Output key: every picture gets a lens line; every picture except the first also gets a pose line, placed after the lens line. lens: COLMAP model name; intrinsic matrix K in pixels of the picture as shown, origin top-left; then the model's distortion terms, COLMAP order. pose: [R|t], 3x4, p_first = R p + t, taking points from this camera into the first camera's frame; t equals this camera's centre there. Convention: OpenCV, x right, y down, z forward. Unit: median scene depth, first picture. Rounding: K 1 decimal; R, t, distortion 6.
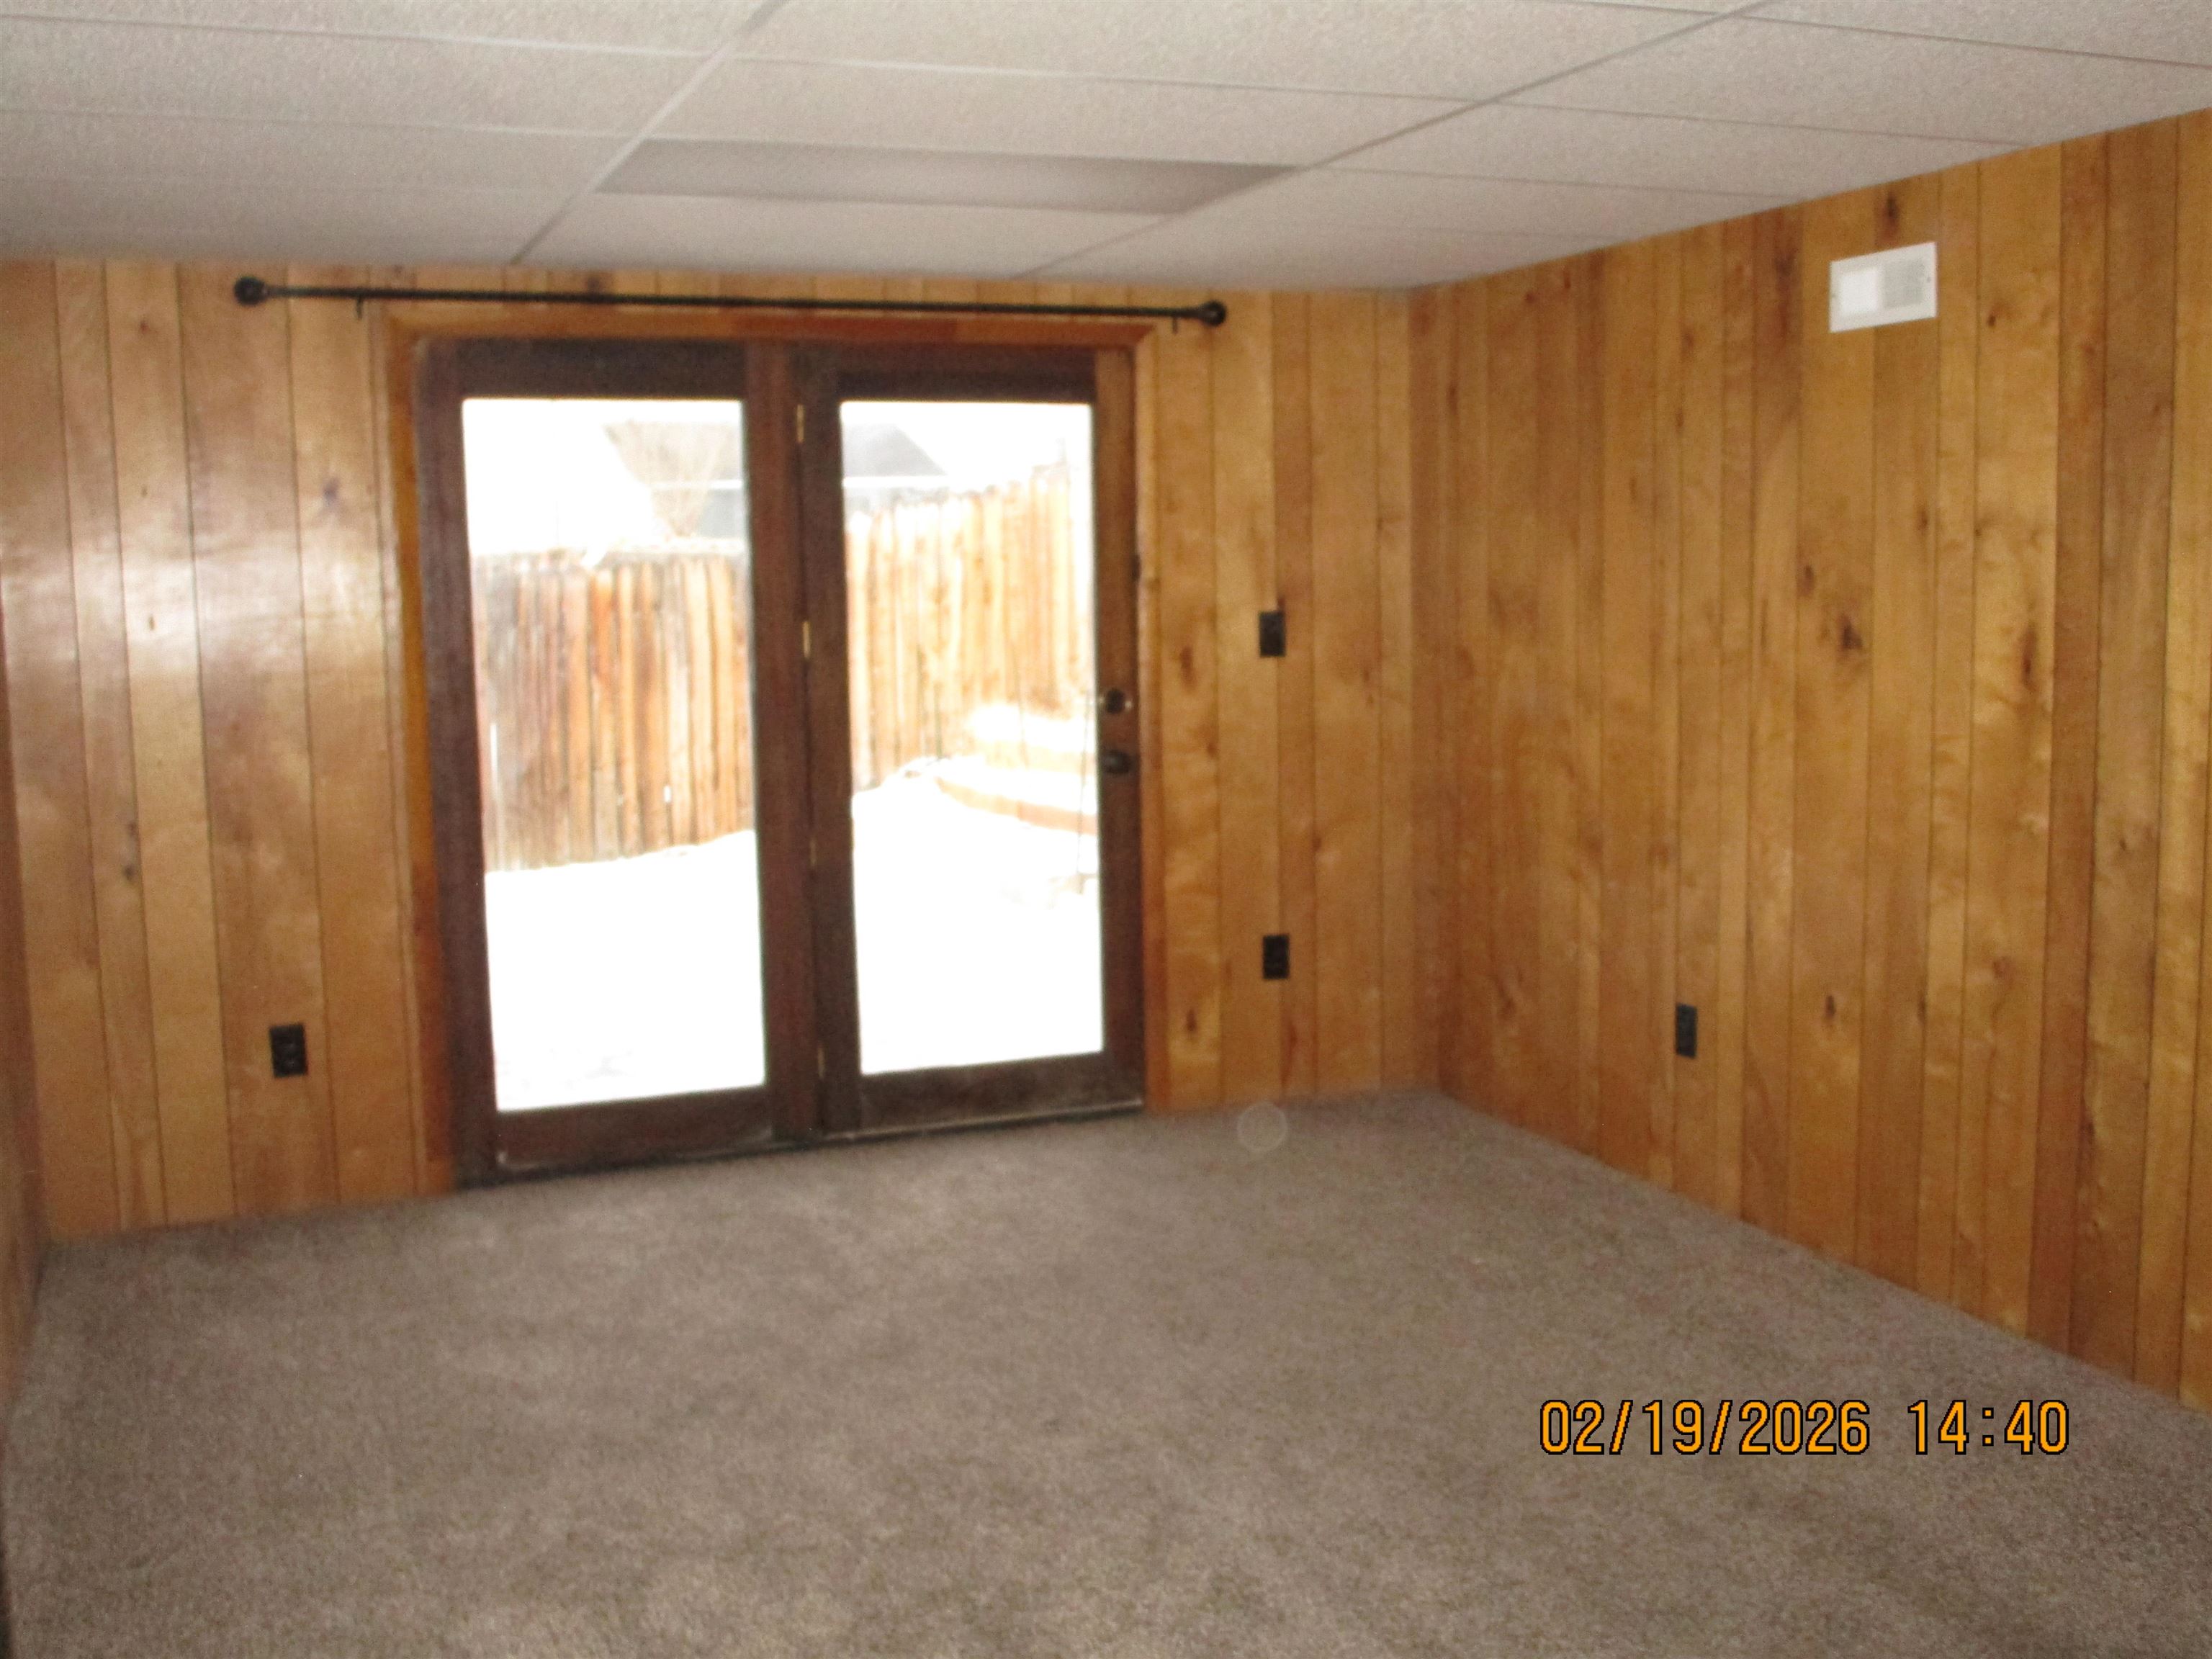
lens RADIAL K [[2273.9, 0, 1106.0], [0, 2273.9, 829.5], [0, 0, 1]] dist [-0.083283, 0.029395]
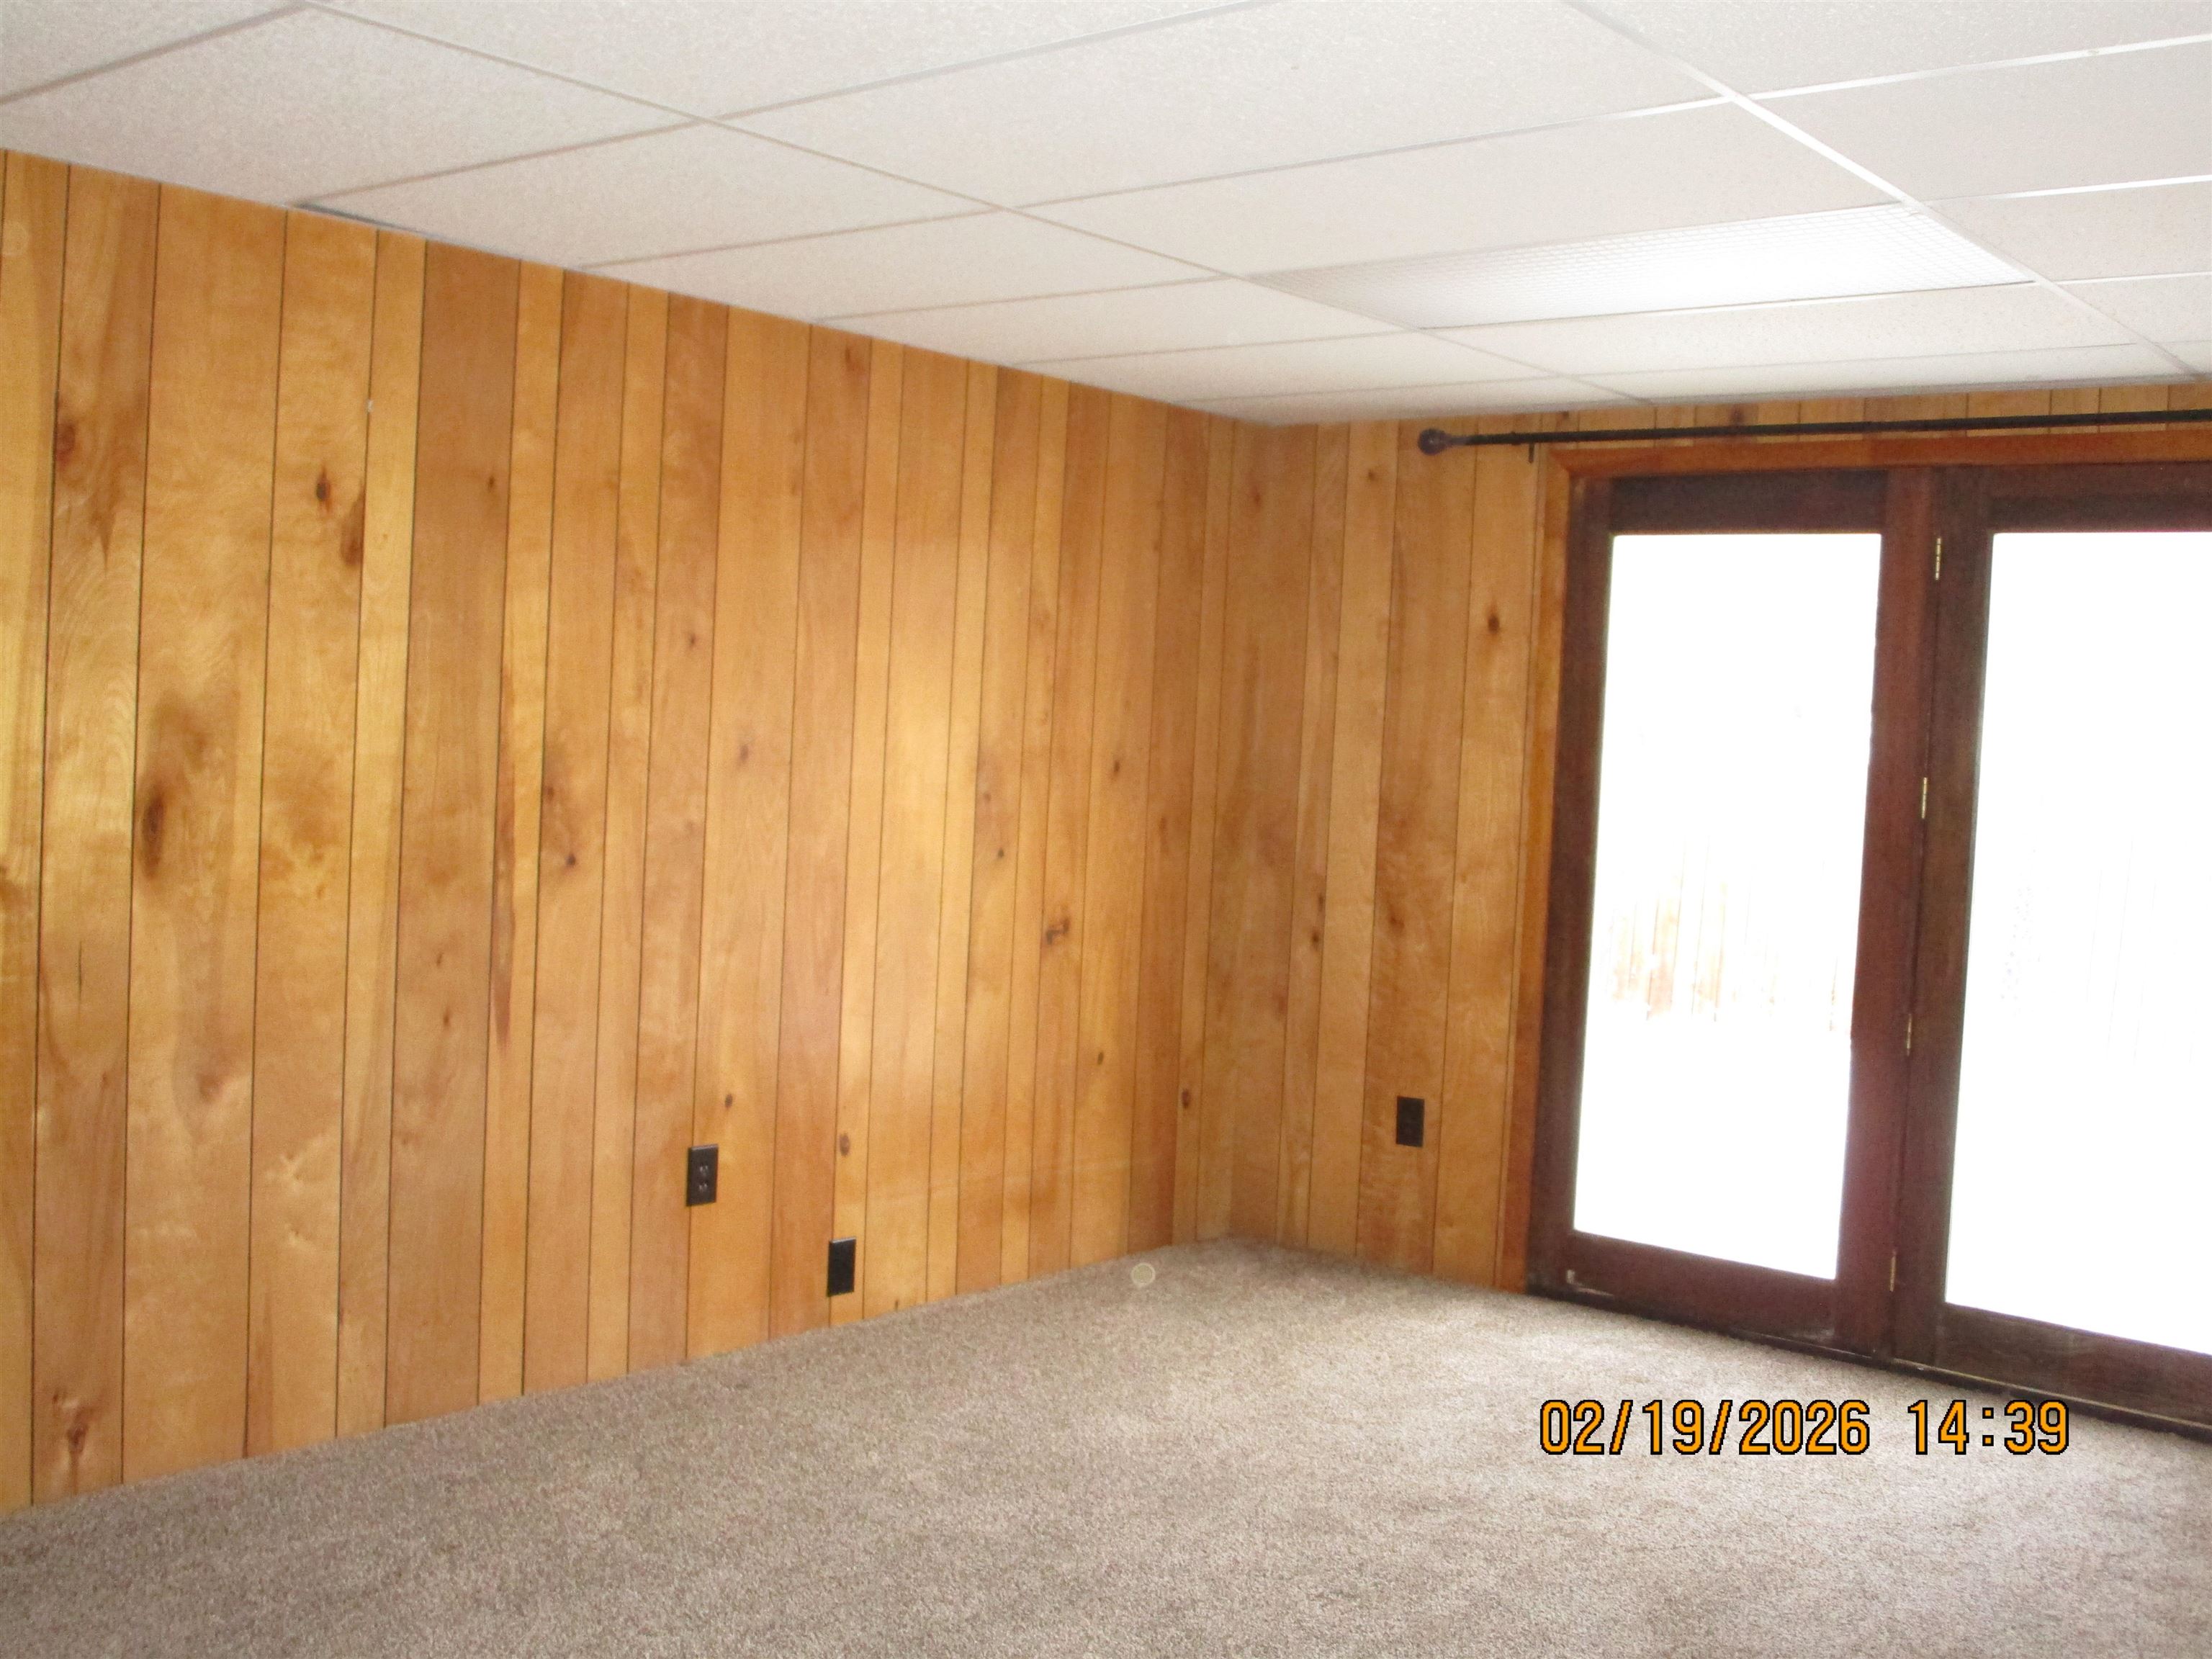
lens RADIAL K [[2273.9, 0, 1106.0], [0, 2273.9, 829.5], [0, 0, 1]] dist [-0.083283, 0.029395]
pose [[0.473603, 0.085590, -0.876570, 0.524875], [-0.160692, 0.986958, 0.009548, -0.029683], [0.865955, 0.136336, 0.481180, 0.314768]]
